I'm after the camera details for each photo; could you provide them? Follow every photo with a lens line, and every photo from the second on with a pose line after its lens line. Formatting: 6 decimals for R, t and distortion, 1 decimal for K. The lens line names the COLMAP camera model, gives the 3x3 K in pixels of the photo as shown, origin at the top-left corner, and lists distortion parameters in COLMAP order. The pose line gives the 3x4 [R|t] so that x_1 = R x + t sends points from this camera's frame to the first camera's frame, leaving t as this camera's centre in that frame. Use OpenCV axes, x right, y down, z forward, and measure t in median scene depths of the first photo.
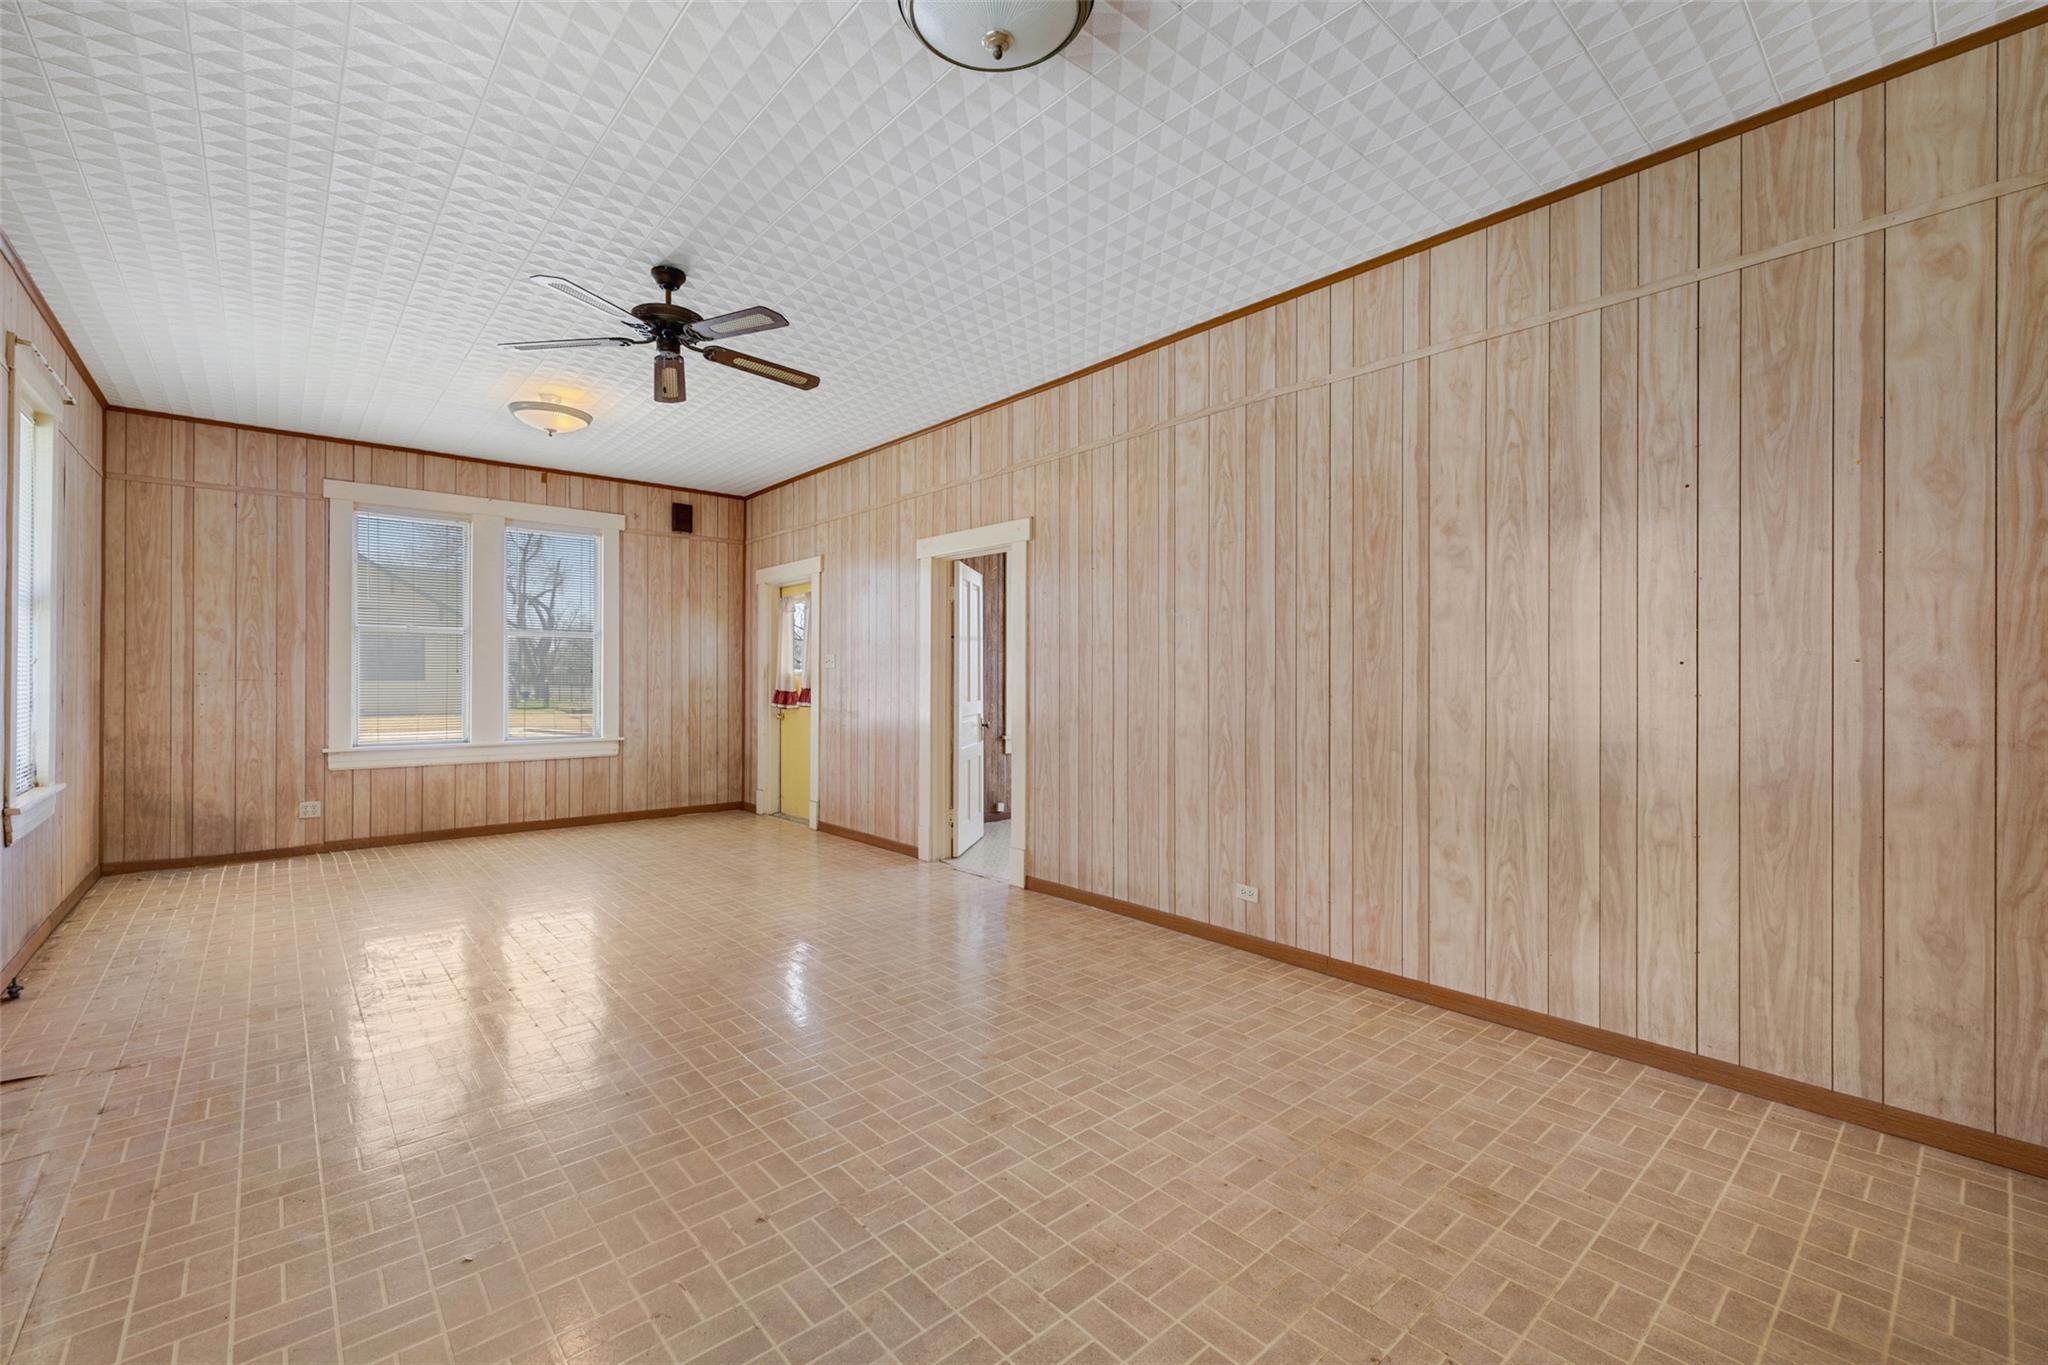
lens RADIAL K [[860.9, 0, 1017.3], [0, 860.9, 679.8], [0, 0, 1]] dist [-0.001956, 0.000704]
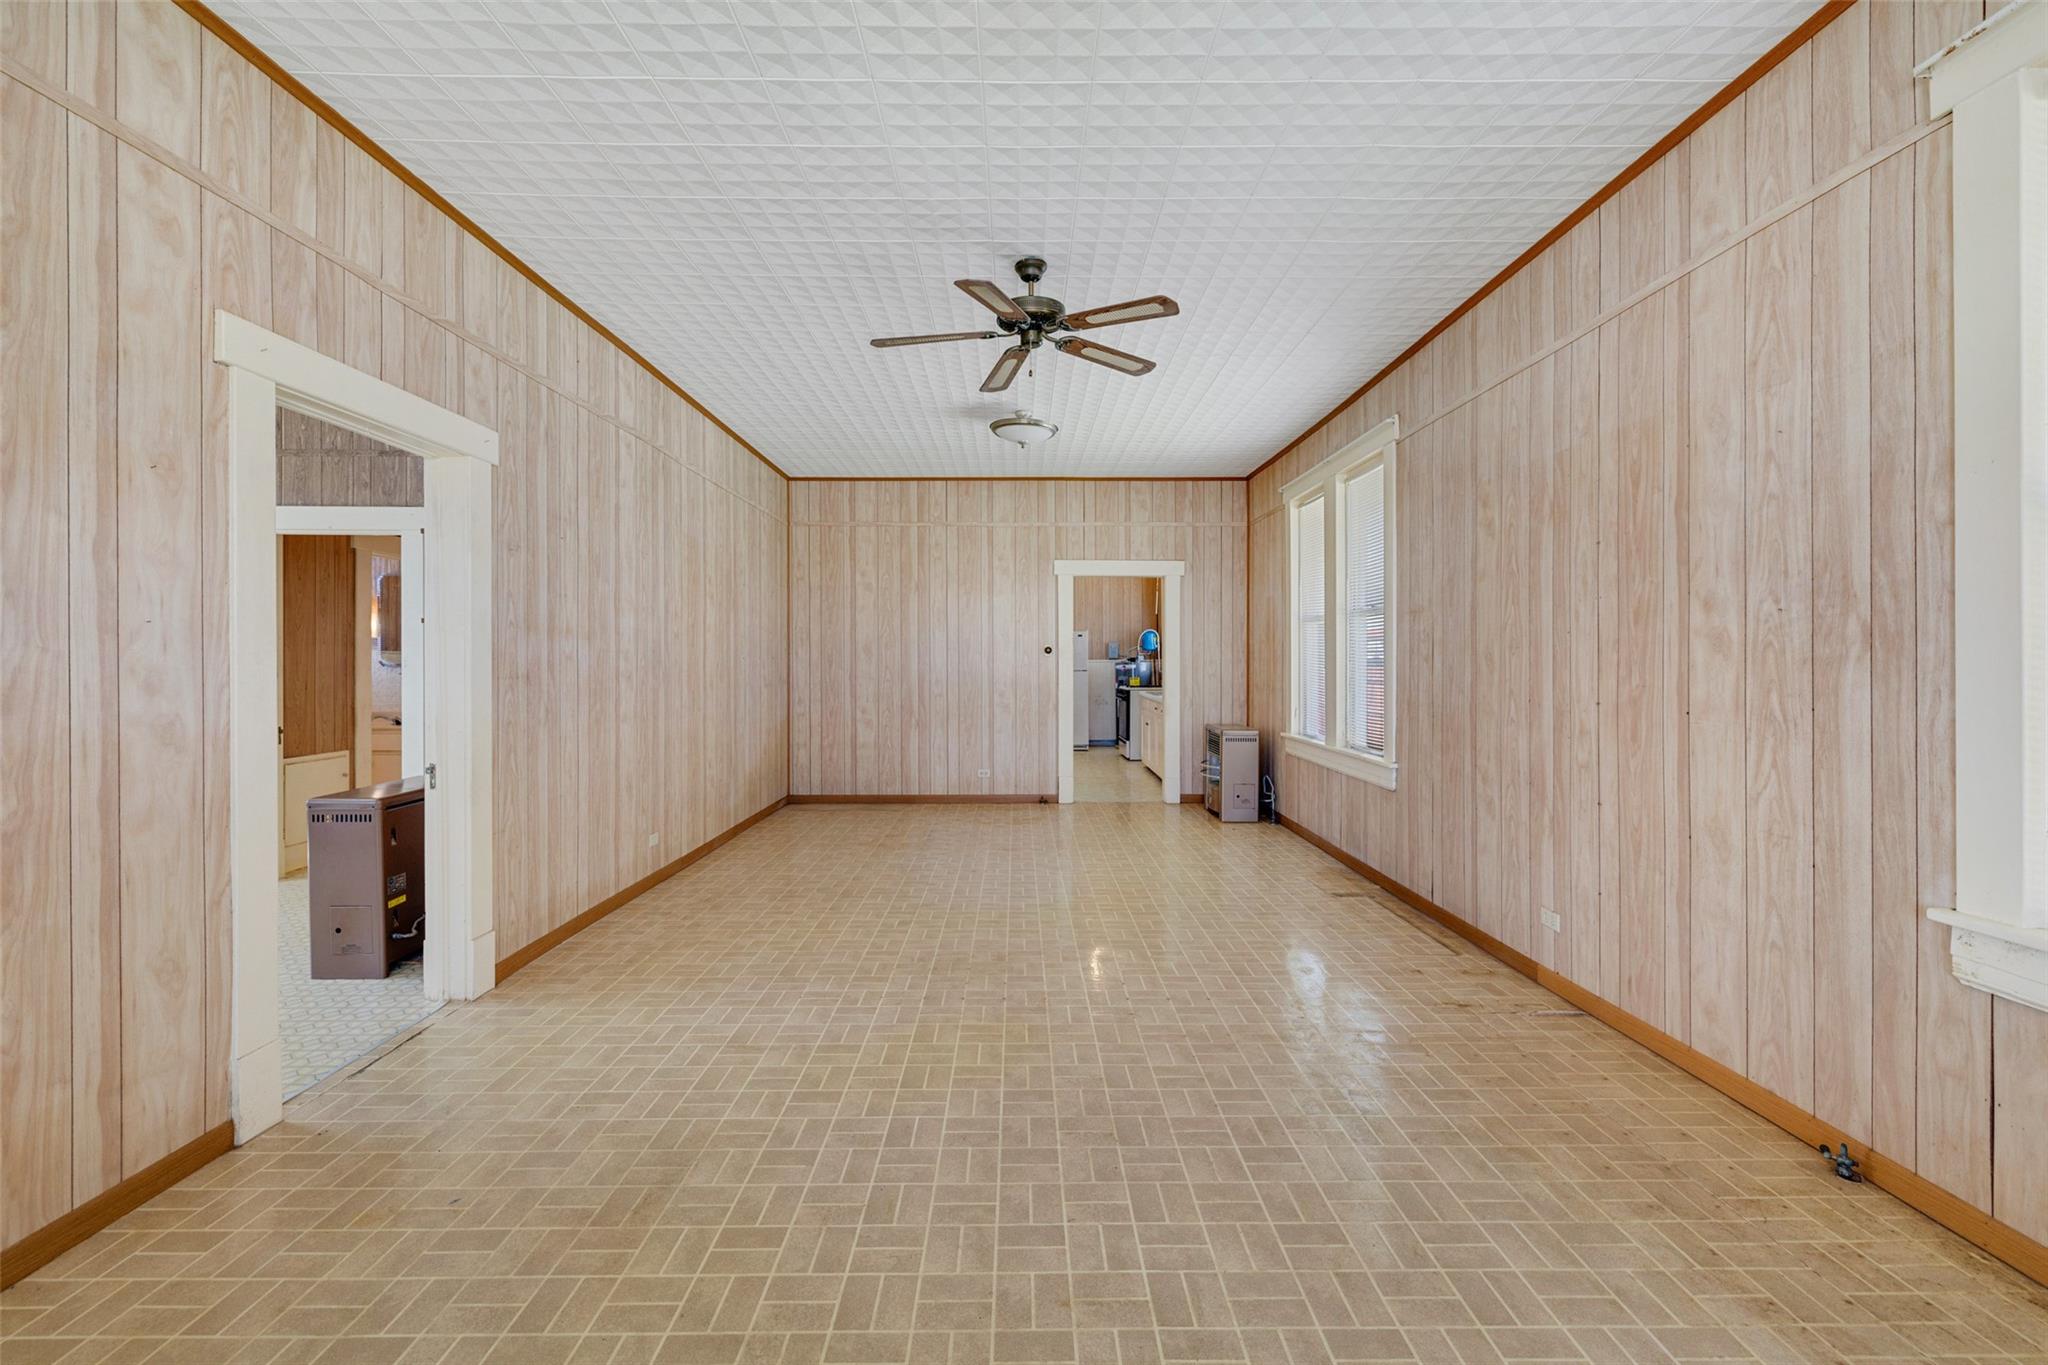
lens RADIAL K [[860.9, 0, 1022.1], [0, 860.9, 665.6], [0, 0, 1]] dist [-0.001956, 0.000704]
pose [[-0.755749, -0.002599, 0.654856, -0.620622], [0.004830, 0.999943, 0.009543, -0.008505], [-0.654843, 0.010375, -0.755693, 1.041313]]
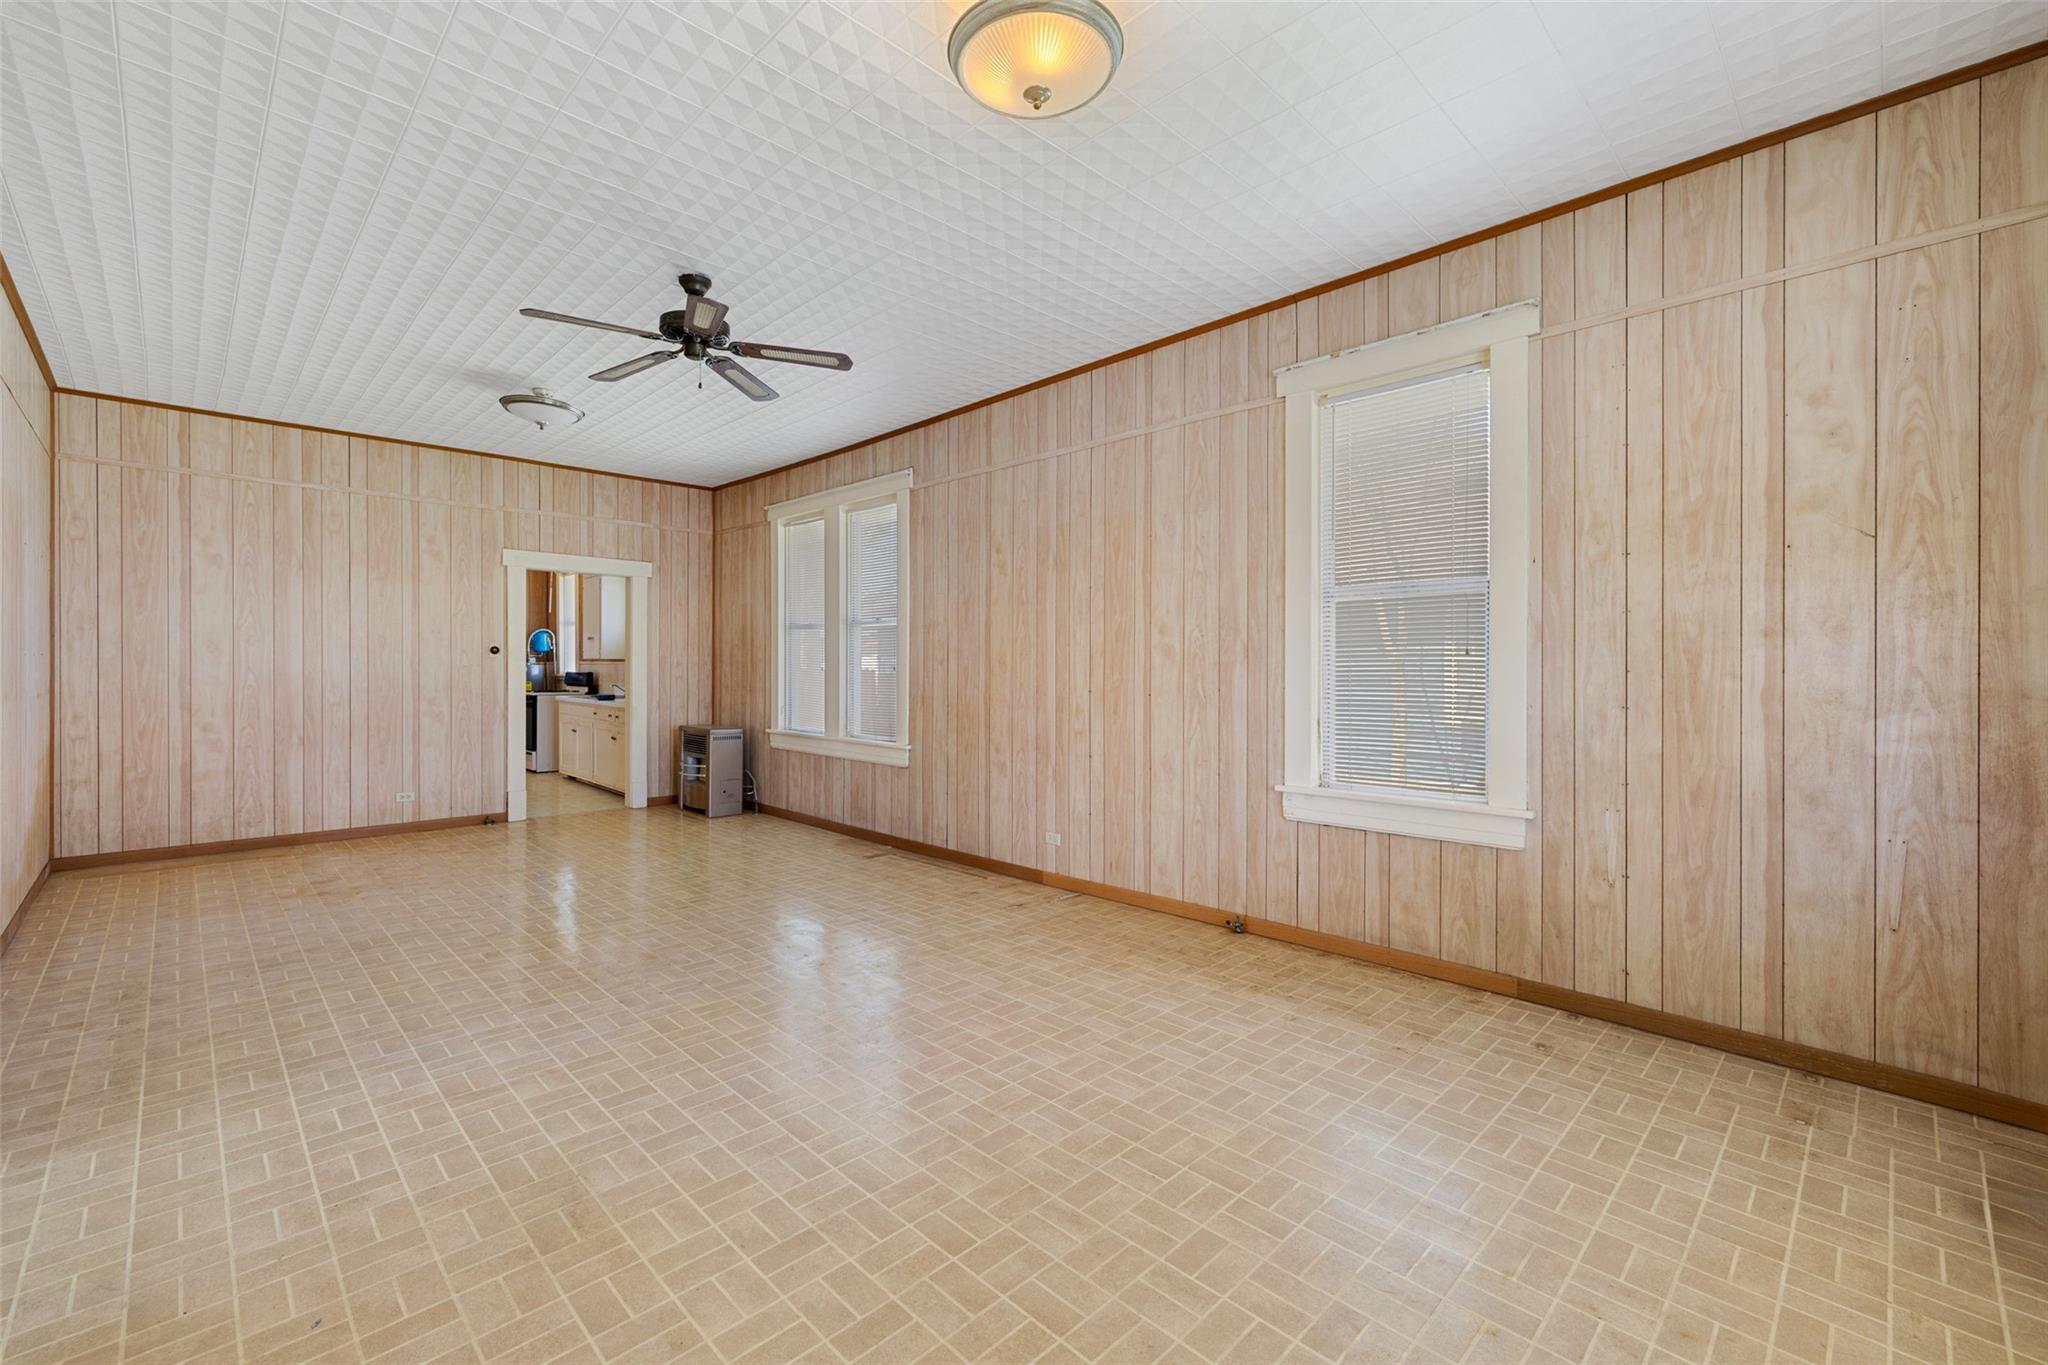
lens RADIAL K [[860.9, 0, 1024.4], [0, 860.9, 672.9], [0, 0, 1]] dist [-0.001956, 0.000704]
pose [[-0.998182, -0.003320, -0.060186, -0.436585], [-0.004118, 0.999905, 0.013135, -0.006709], [0.060136, 0.013359, -0.998101, 1.218466]]
